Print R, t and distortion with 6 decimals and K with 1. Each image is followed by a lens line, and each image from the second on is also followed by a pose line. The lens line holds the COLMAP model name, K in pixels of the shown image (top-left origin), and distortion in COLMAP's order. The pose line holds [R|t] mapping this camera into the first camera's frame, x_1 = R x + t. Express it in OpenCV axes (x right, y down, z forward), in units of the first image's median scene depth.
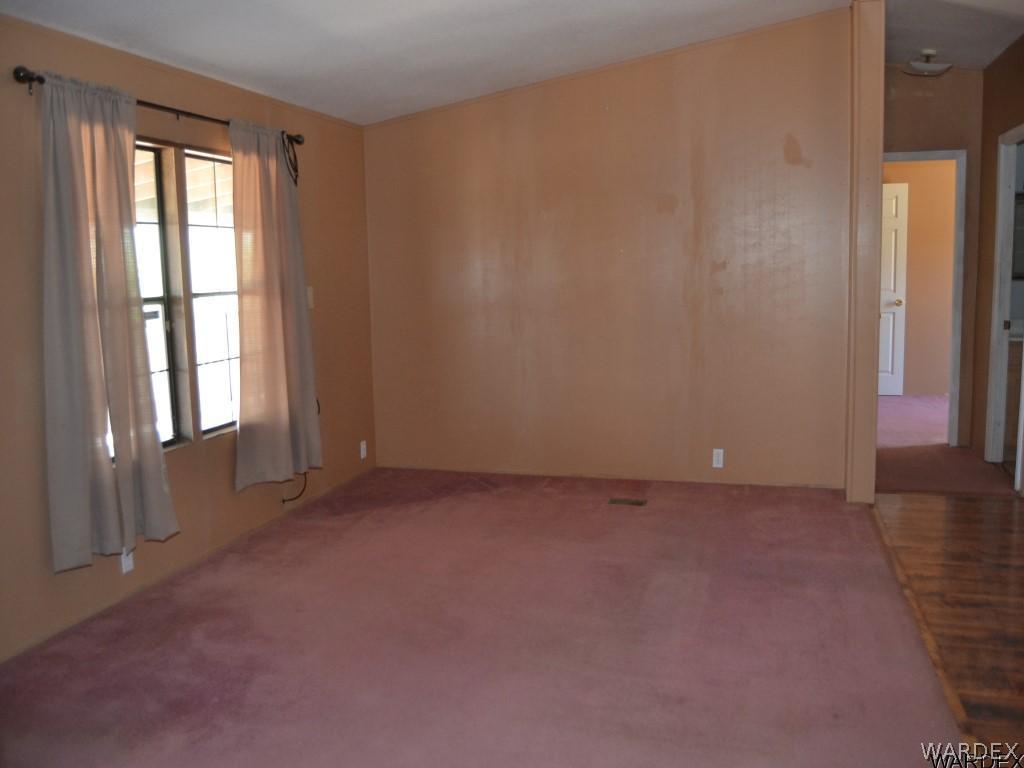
lens RADIAL K [[814.6, 0, 521.0], [0, 814.6, 384.0], [0, 0, 1]] dist [-0.076625, 0.006770]
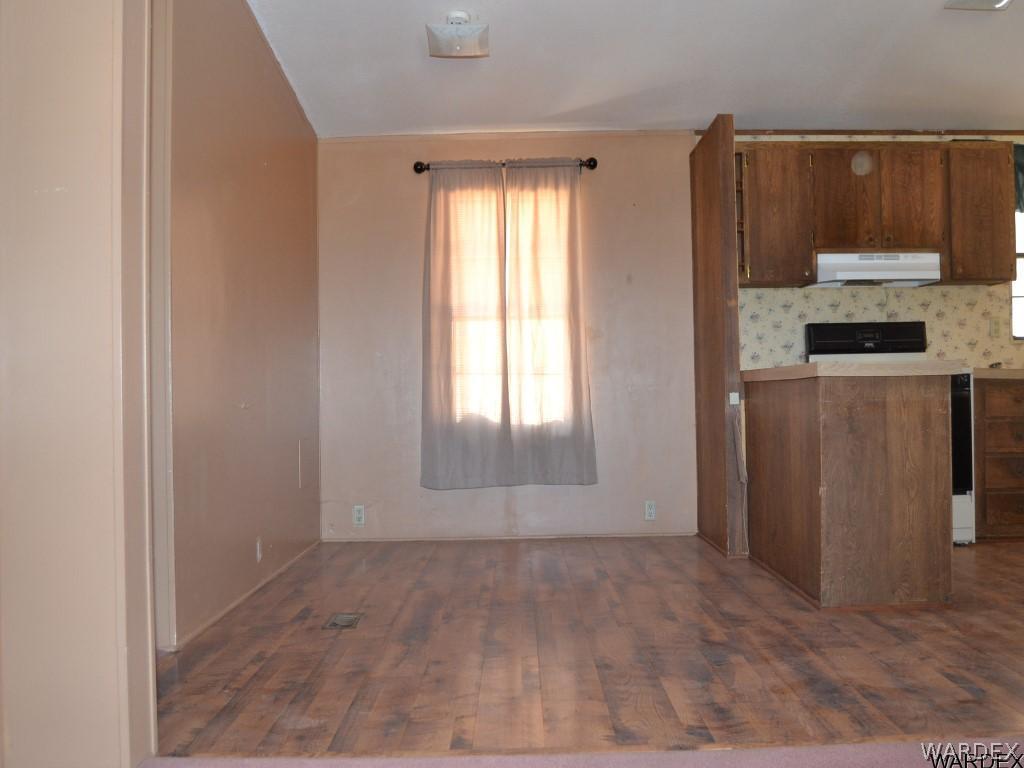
lens RADIAL K [[876.8, 0, 528.8], [0, 876.8, 402.1], [0, 0, 1]] dist [-0.085888, 0.041993]
pose [[-0.300275, 0.016718, 0.953706, -0.051992], [0.167582, 0.985219, 0.035493, -0.018185], [-0.939016, 0.170482, -0.298638, 1.298300]]
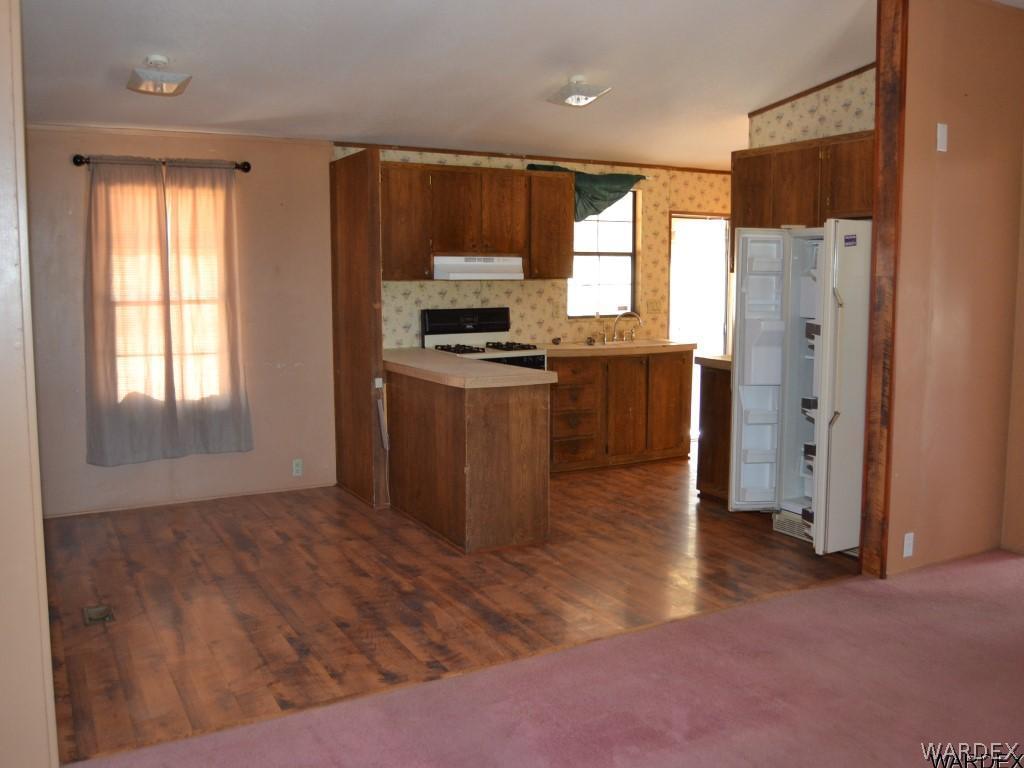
lens RADIAL K [[876.8, 0, 506.3], [0, 876.8, 376.3], [0, 0, 1]] dist [-0.085888, 0.041993]
pose [[-0.719397, -0.058971, 0.692091, -0.200402], [0.118808, 0.971259, 0.206253, -0.251376], [-0.684363, 0.230604, -0.691715, 1.588055]]
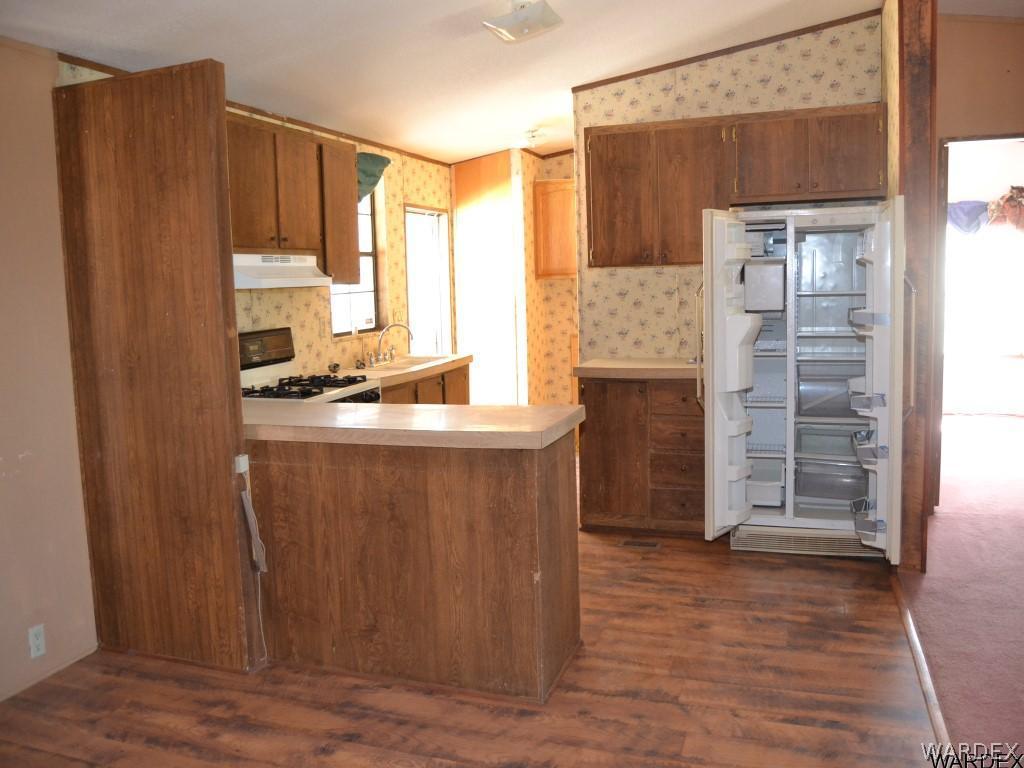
lens RADIAL K [[814.6, 0, 513.4], [0, 814.6, 363.6], [0, 0, 1]] dist [-0.076625, 0.006770]
pose [[-0.997236, 0.052340, 0.052737, 0.776606], [0.063843, 0.966702, 0.247812, -0.236390], [-0.038011, 0.250494, -0.967372, 1.435798]]
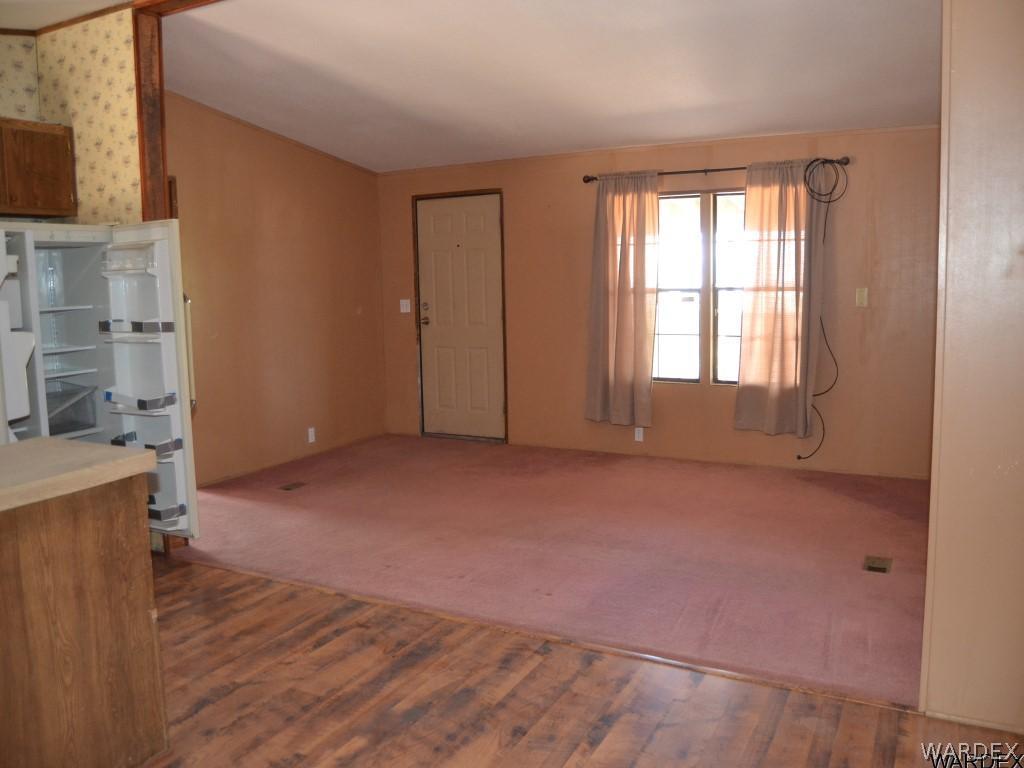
lens RADIAL K [[814.6, 0, 511.0], [0, 814.6, 382.1], [0, 0, 1]] dist [-0.076625, 0.006770]
pose [[-0.199304, 0.152150, -0.968054, 1.406792], [-0.121160, 0.976467, 0.178417, -0.196593], [0.972419, 0.152848, -0.176179, 1.106652]]
